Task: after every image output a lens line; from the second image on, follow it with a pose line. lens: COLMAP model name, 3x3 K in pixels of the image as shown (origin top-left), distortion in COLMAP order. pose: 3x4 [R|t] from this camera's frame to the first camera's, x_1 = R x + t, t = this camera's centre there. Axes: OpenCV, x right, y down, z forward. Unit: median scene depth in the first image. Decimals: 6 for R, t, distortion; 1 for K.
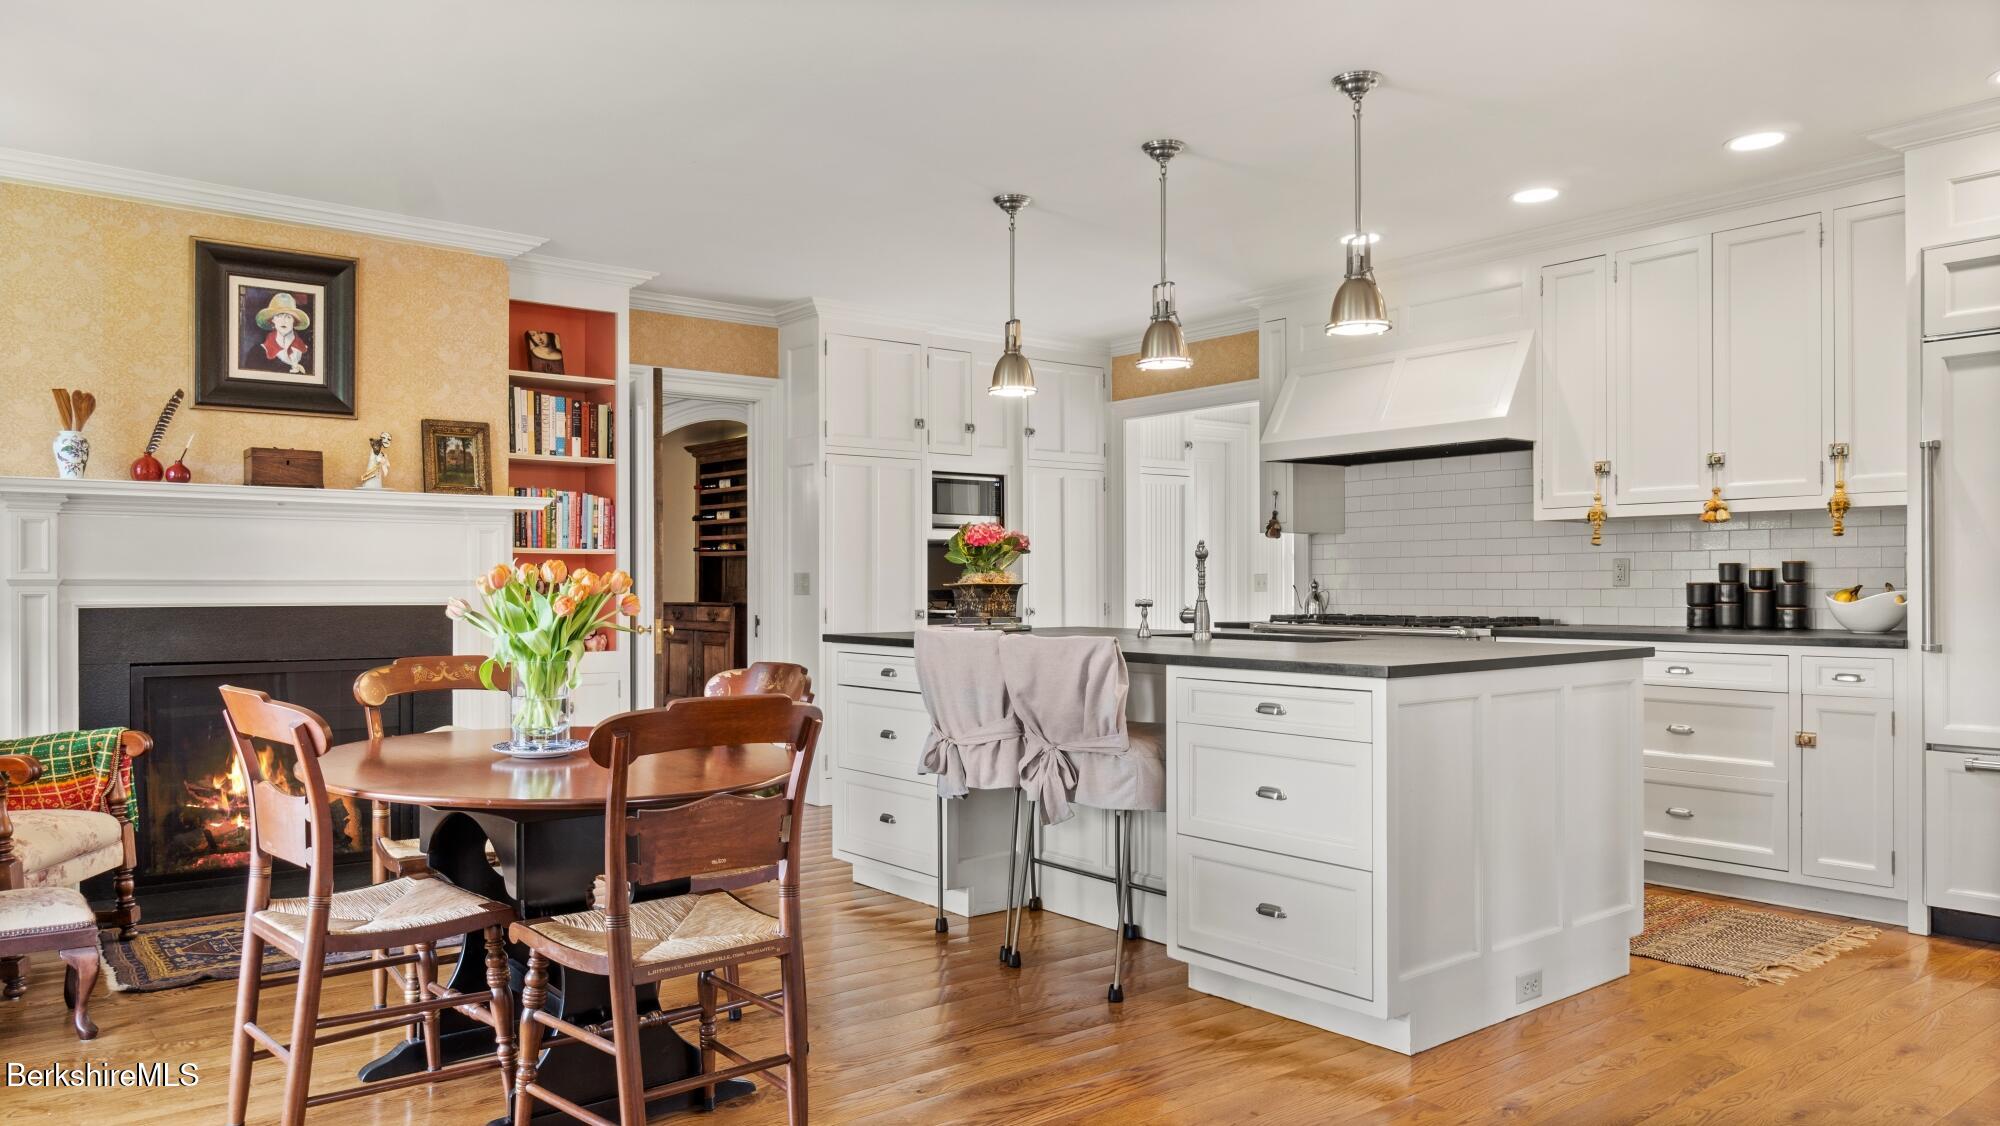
lens RADIAL K [[1343.6, 0, 1000.0], [0, 1343.6, 563.0], [0, 0, 1]] dist [0.005223, 0.001542]
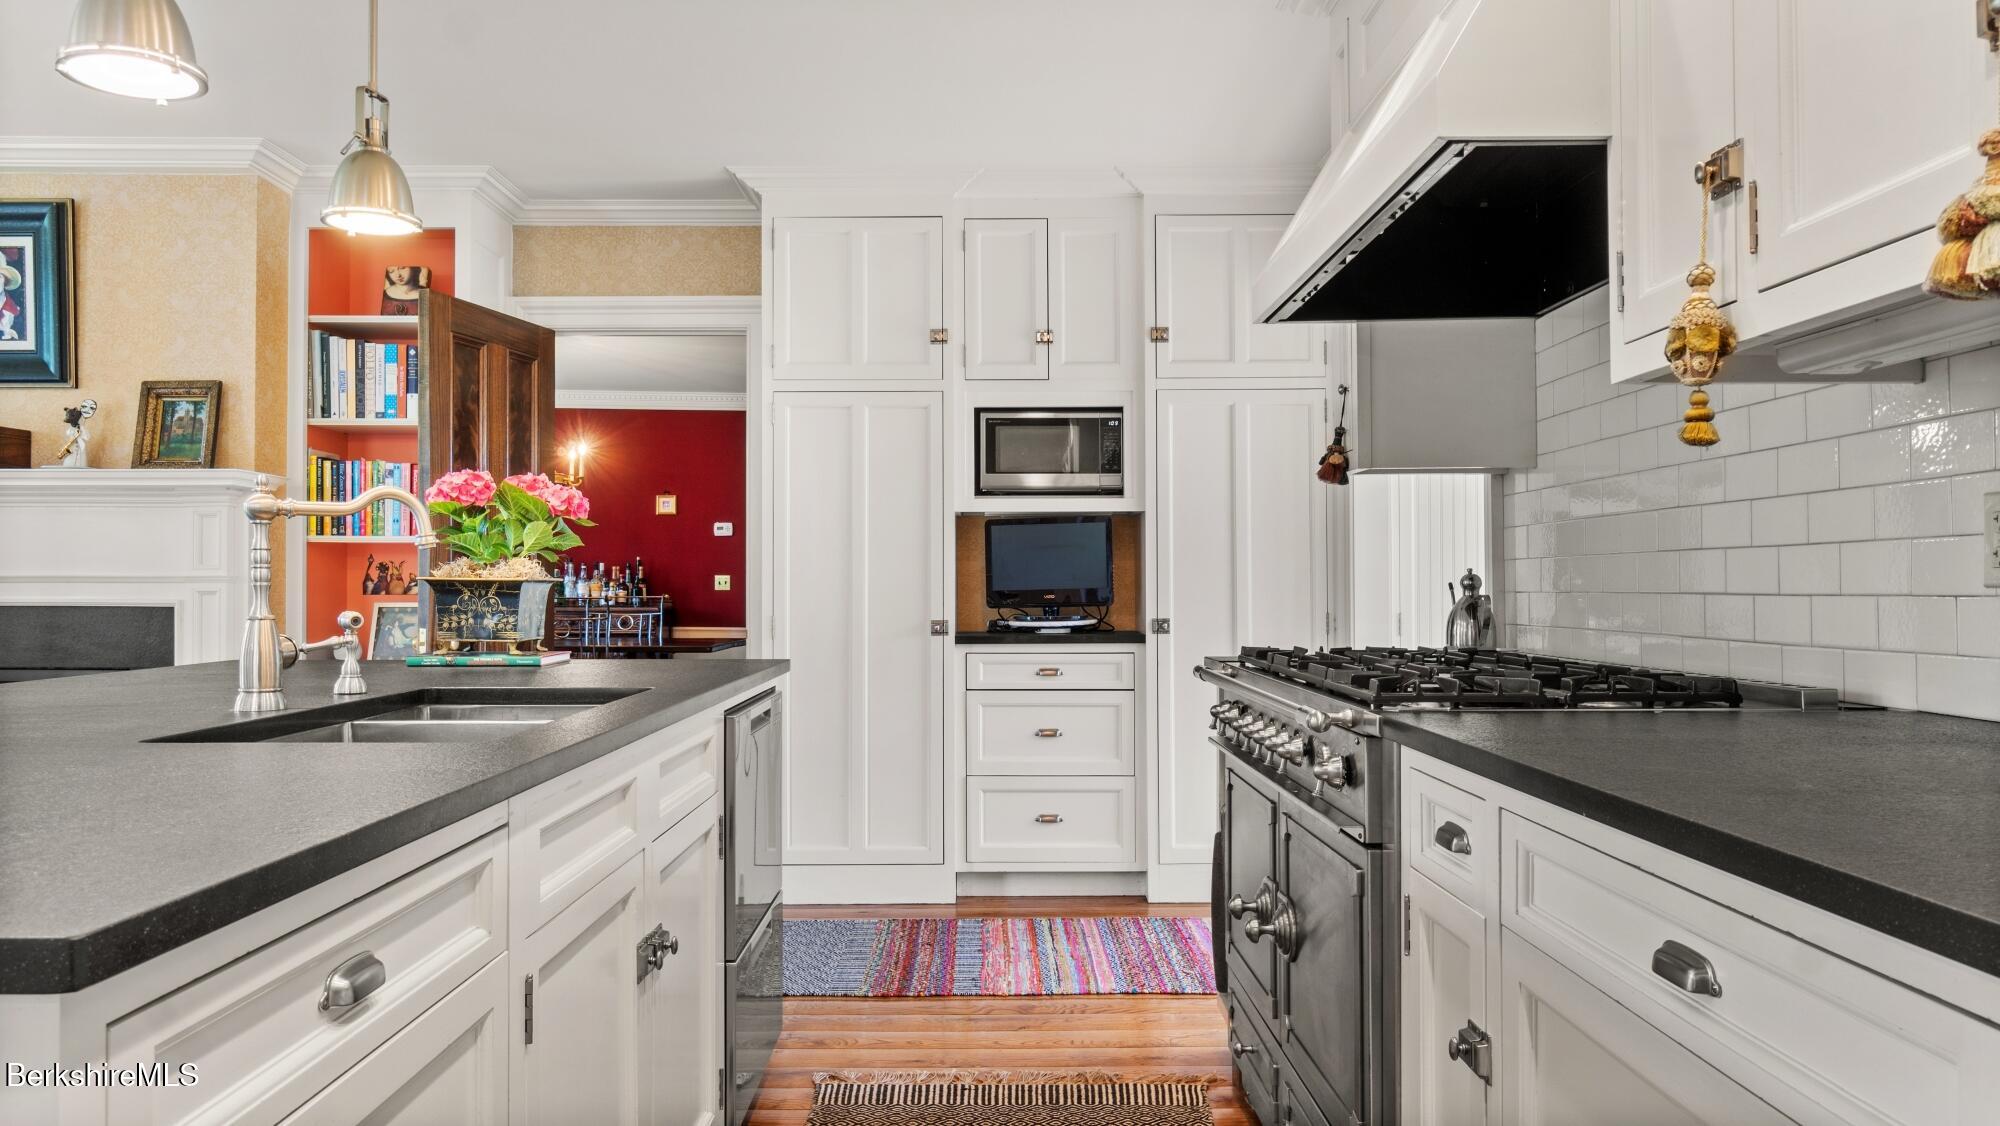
lens RADIAL K [[1343.6, 0, 1000.0], [0, 1343.6, 563.0], [0, 0, 1]] dist [0.005223, 0.001542]
pose [[0.785006, -0.008609, -0.619429, 0.449361], [0.010180, 0.999948, -0.000996, 0.009823], [0.619405, -0.005523, 0.785052, 0.609082]]
